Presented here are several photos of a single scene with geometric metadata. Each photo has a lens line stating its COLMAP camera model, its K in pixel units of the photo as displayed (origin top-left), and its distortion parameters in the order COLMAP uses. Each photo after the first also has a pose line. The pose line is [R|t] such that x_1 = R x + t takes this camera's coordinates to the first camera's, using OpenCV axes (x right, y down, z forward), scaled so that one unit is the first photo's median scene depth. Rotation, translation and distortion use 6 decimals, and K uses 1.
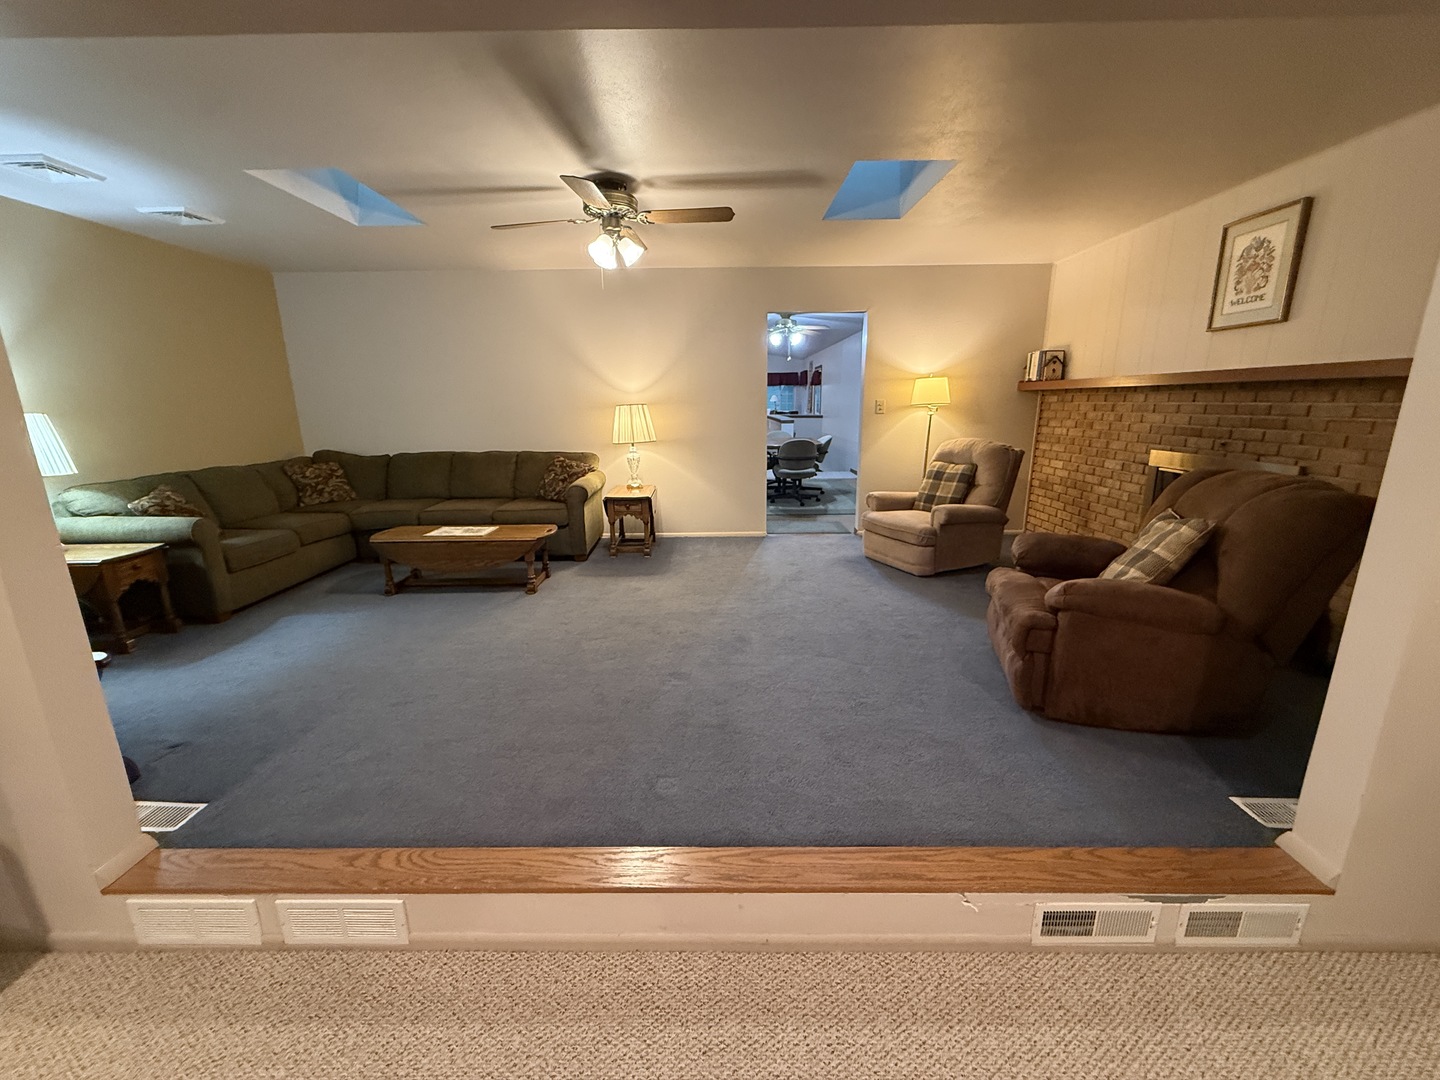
lens RADIAL K [[573.9, 0, 716.4], [0, 573.9, 540.0], [0, 0, 1]] dist [-0.002111, 0.001005]
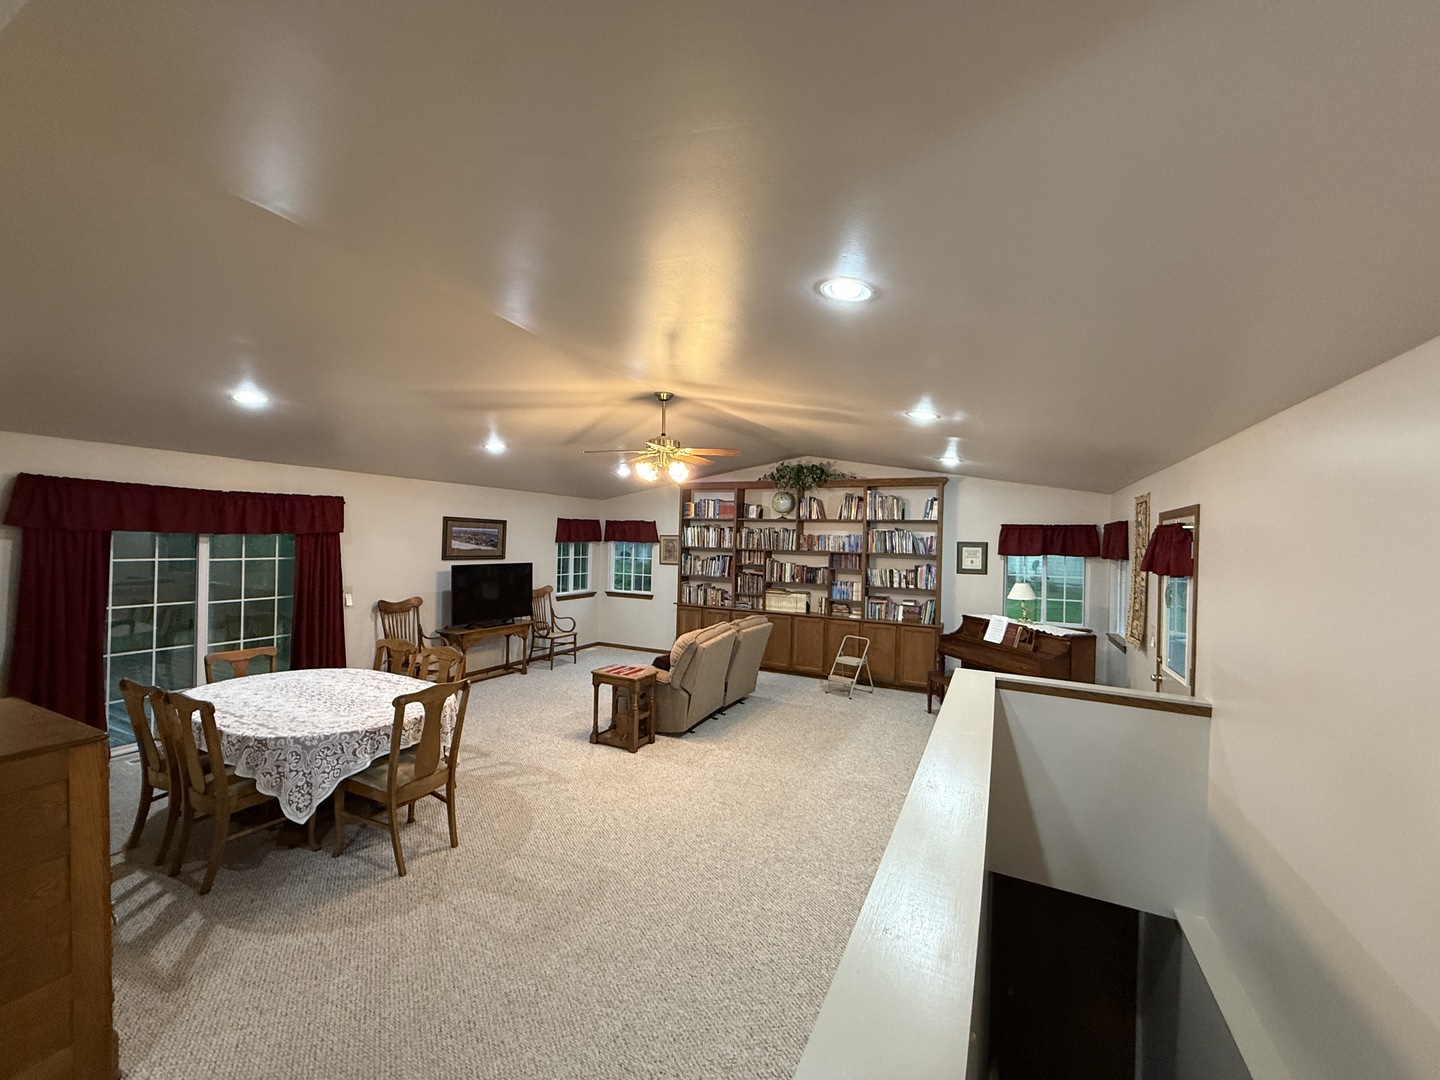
lens RADIAL K [[573.9, 0, 712.1], [0, 573.9, 536.3], [0, 0, 1]] dist [-0.002111, 0.001005]
pose [[0.891425, 0.029940, -0.452178, 0.317637], [-0.138638, 0.967992, -0.209217, -0.619760], [0.431440, 0.249190, 0.867043, 2.052328]]
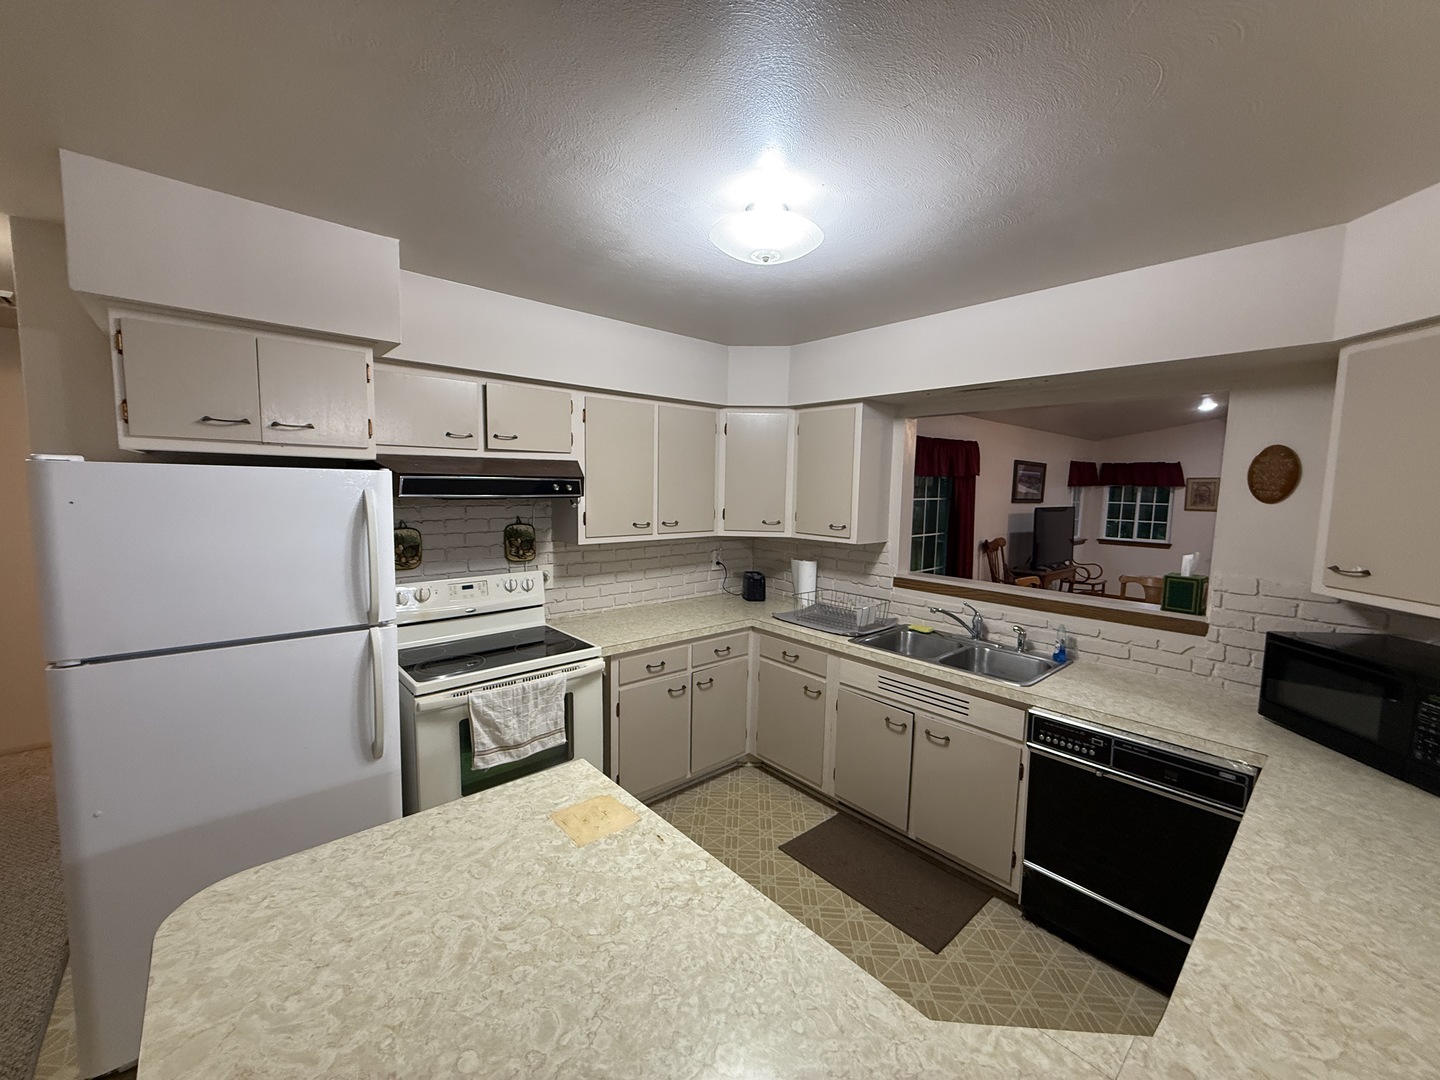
lens RADIAL K [[573.9, 0, 713.3], [0, 573.9, 538.9], [0, 0, 1]] dist [-0.002111, 0.001005]
pose [[0.659444, 0.091408, -0.746176, -0.373679], [-0.200279, 0.978069, -0.057184, -0.430956], [0.724584, 0.187153, 0.663289, 1.479951]]
